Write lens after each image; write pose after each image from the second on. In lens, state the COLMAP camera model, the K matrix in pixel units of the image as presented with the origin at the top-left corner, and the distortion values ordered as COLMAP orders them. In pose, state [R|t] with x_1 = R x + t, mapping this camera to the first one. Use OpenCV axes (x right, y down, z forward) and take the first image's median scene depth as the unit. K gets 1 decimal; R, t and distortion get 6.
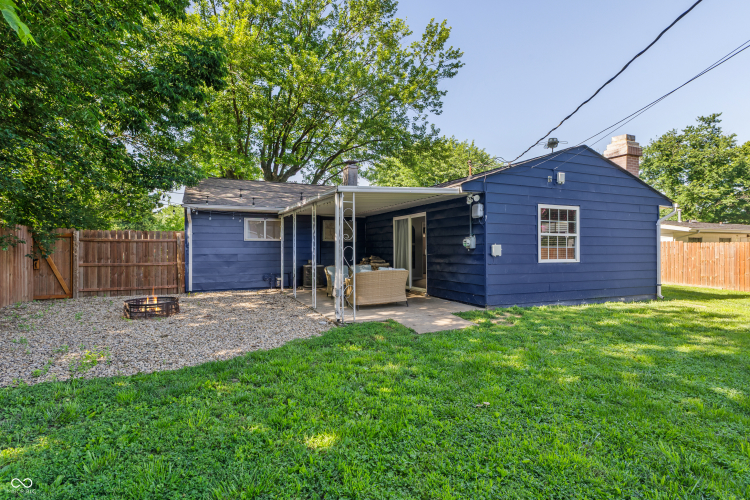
lens RADIAL K [[372.0, 0, 379.3], [0, 372.0, 252.7], [0, 0, 1]] dist [0.001325, 0.000215]
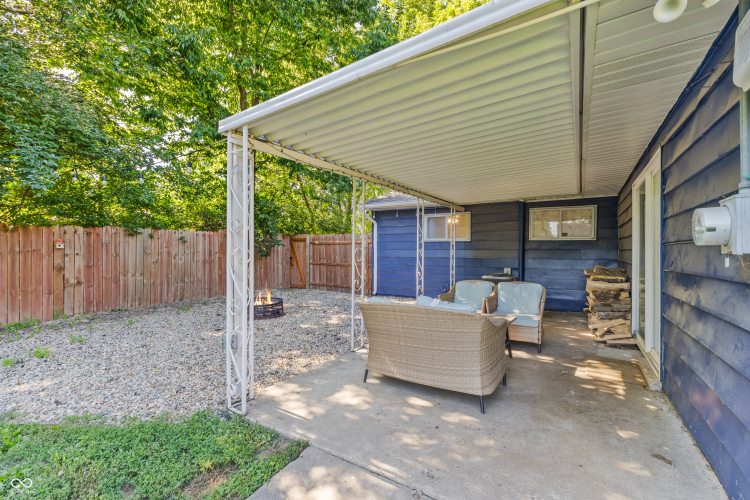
lens RADIAL K [[310.5, 0, 375.0], [0, 310.5, 250.0], [0, 0, 1]] dist [-0.000853, -0.000031]
pose [[0.544430, 0.001938, -0.838804, 0.235567], [-0.014265, 0.999874, -0.006949, -0.008895], [0.838685, 0.015748, 0.544389, 0.707406]]
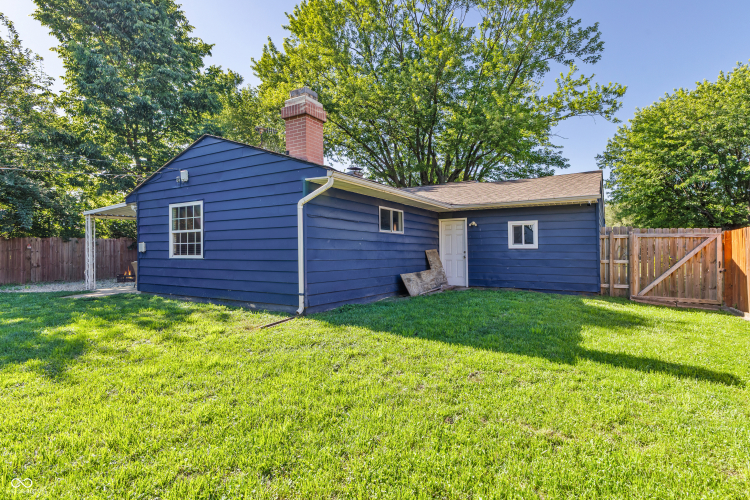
lens RADIAL K [[372.0, 0, 379.3], [0, 372.0, 252.7], [0, 0, 1]] dist [0.001325, 0.000215]
pose [[0.571970, -0.002070, -0.820272, 1.586473], [-0.007155, 0.999946, -0.007512, 0.013959], [0.820243, 0.010165, 0.571925, 0.832412]]
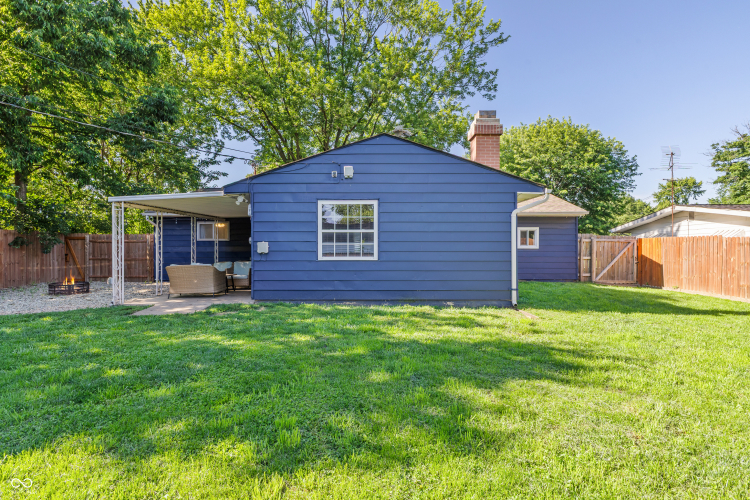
lens RADIAL K [[398.3, 0, 375.0], [0, 398.3, 250.0], [0, 0, 1]] dist [-0.036999, -0.000110]
pose [[0.909221, -0.000400, -0.416315, 0.947303], [-0.002391, 0.999978, -0.006183, 0.005882], [0.416308, 0.006617, 0.909200, 0.103583]]
